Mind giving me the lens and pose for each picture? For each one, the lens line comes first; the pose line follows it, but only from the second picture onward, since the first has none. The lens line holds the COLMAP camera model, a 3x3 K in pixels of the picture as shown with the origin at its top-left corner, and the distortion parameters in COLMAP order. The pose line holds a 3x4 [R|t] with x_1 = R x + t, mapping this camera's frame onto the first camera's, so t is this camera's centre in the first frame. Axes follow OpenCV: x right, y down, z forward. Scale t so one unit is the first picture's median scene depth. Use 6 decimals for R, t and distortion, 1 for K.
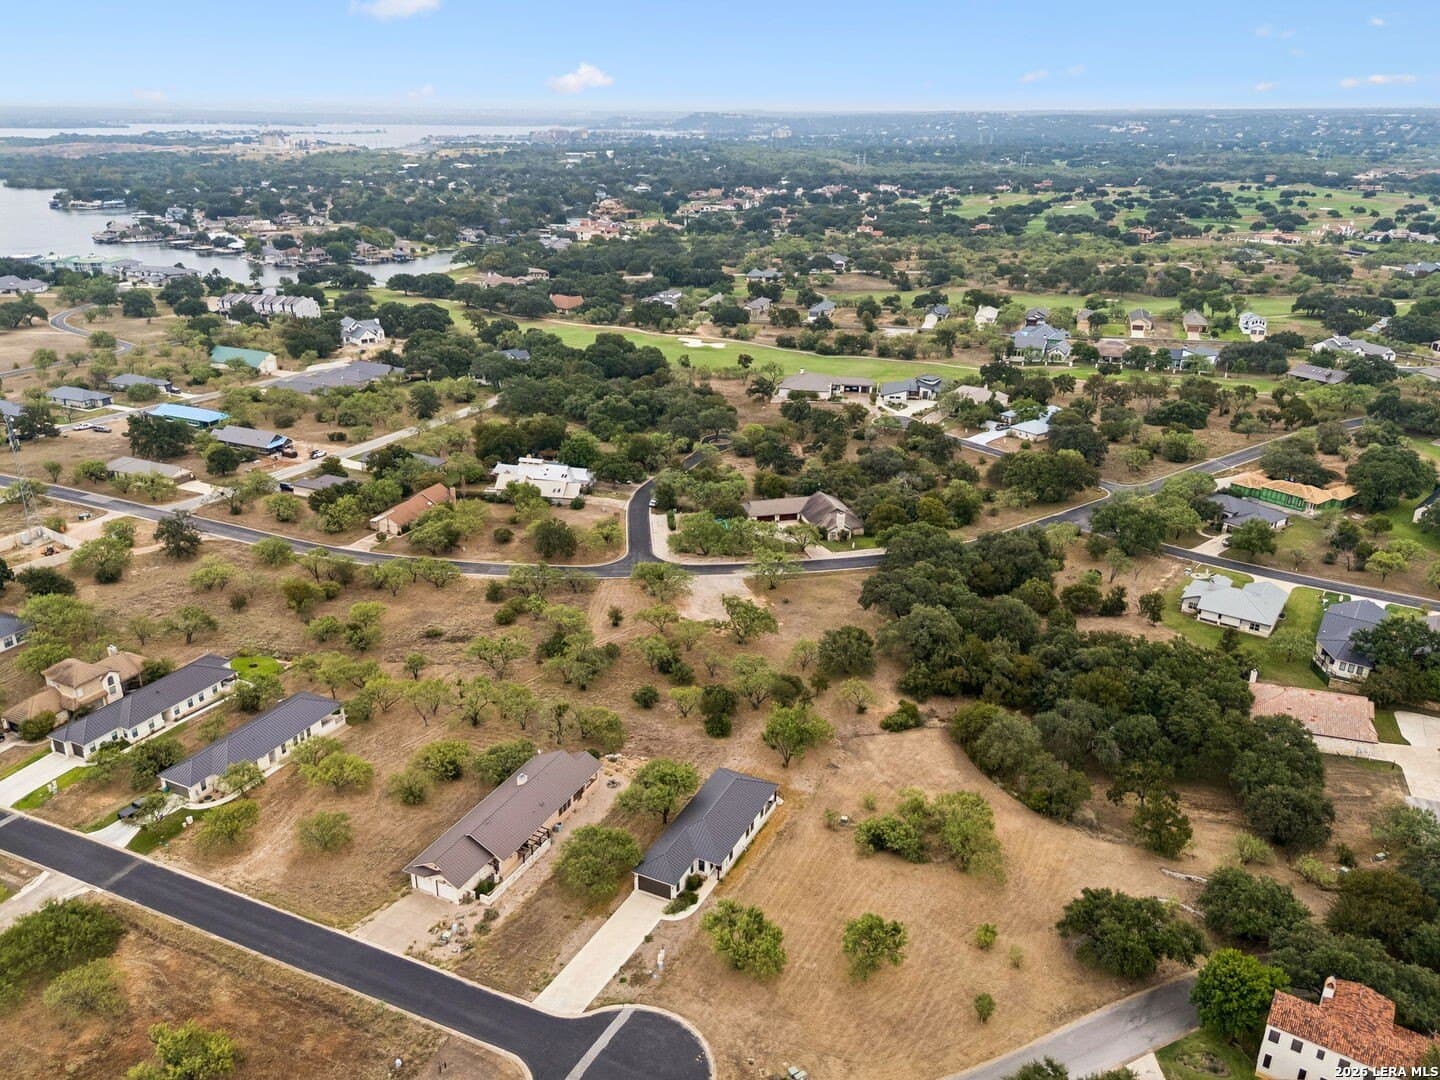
lens RADIAL K [[1056.3, 0, 720.0], [0, 1056.3, 540.0], [0, 0, 1]] dist [0.069113, -0.068623]
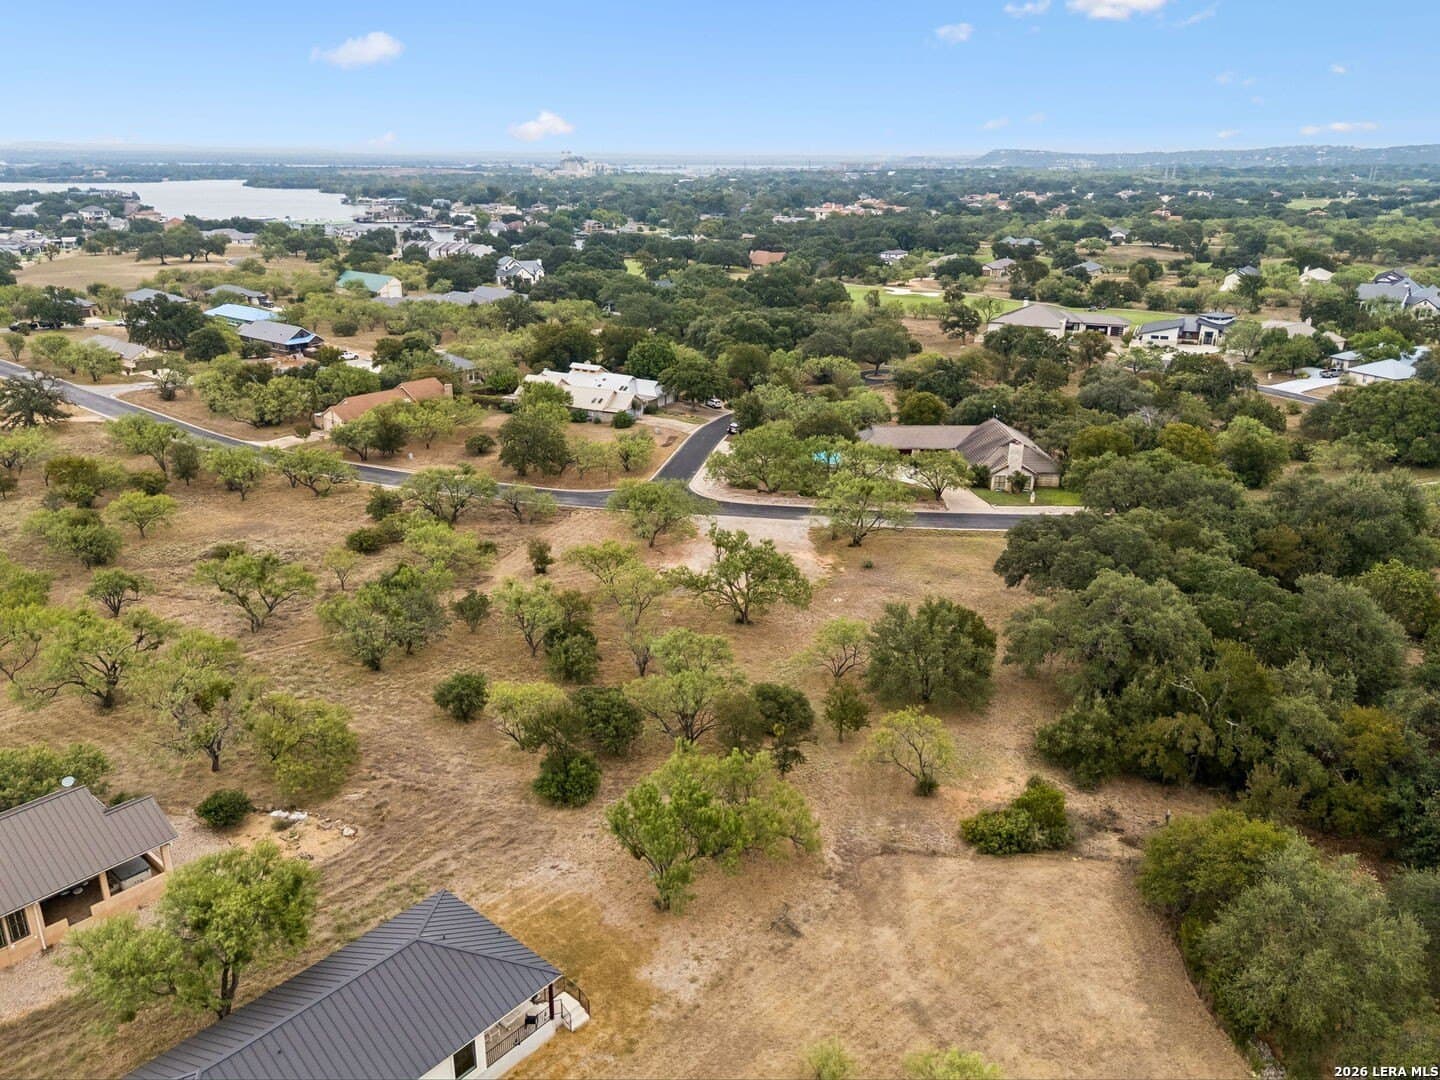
lens RADIAL K [[1056.3, 0, 720.0], [0, 1056.3, 540.0], [0, 0, 1]] dist [0.069113, -0.068623]
pose [[0.966000, 0.081480, -0.245366, 0.118048], [-0.090040, 0.995652, -0.023854, 0.063392], [0.242356, 0.045136, 0.969137, 0.447460]]
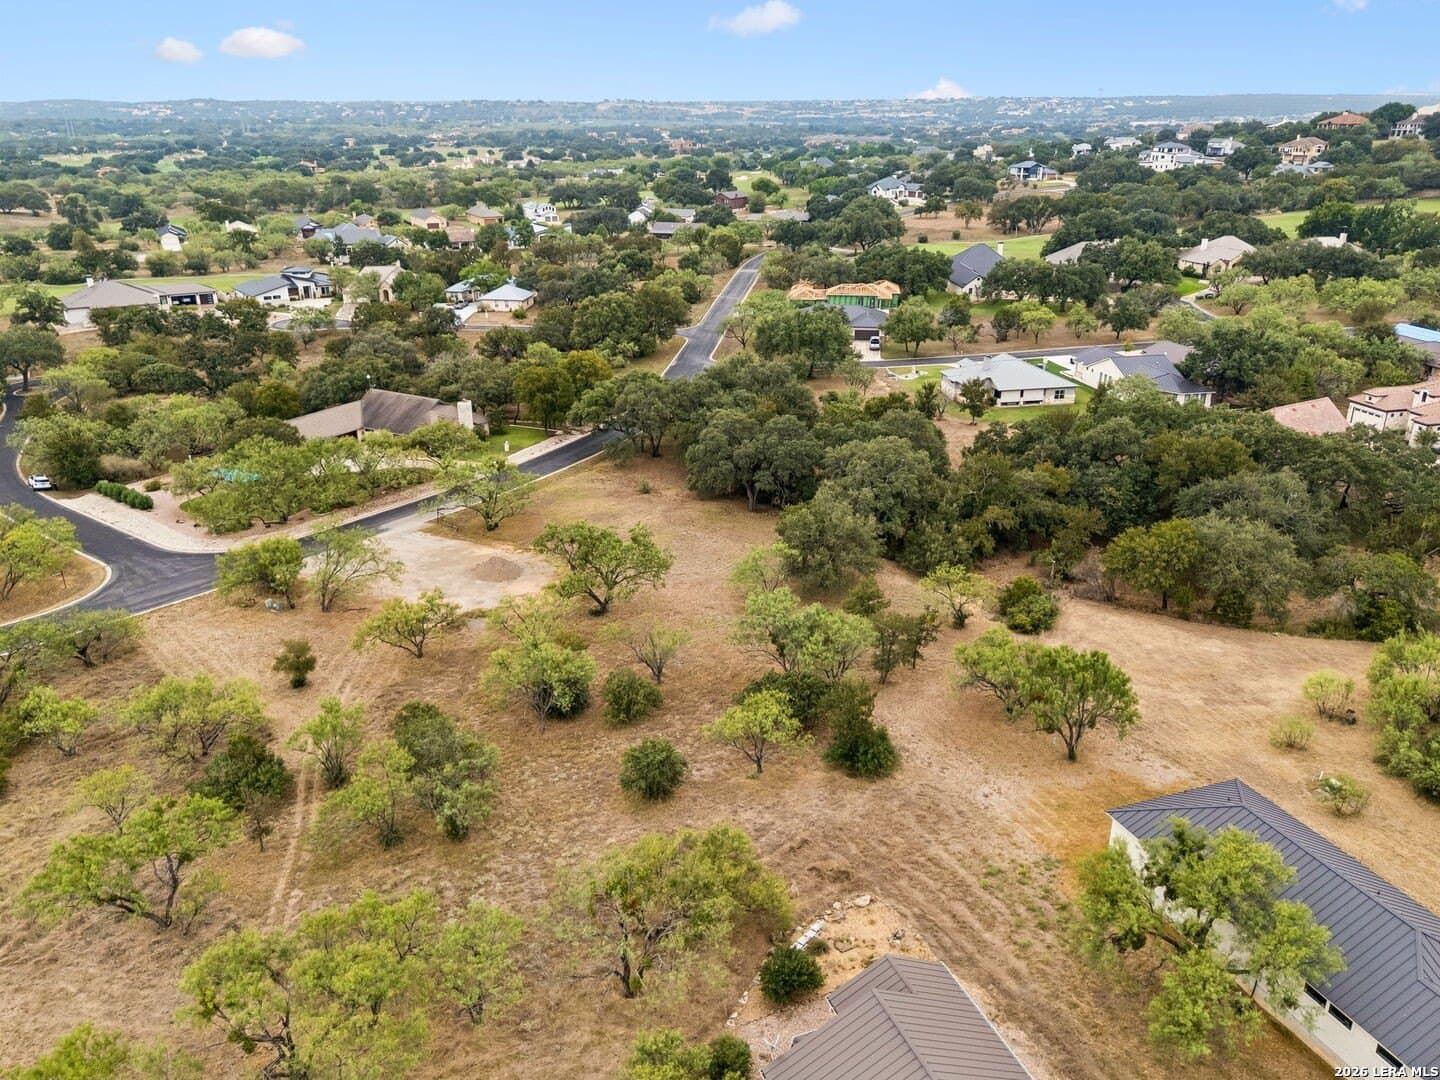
lens RADIAL K [[1056.3, 0, 720.0], [0, 1056.3, 540.0], [0, 0, 1]] dist [0.069113, -0.068623]
pose [[0.689163, -0.276197, 0.669903, -0.229060], [0.272111, 0.955488, 0.114008, 0.022470], [-0.671573, 0.103718, 0.733643, 0.539734]]
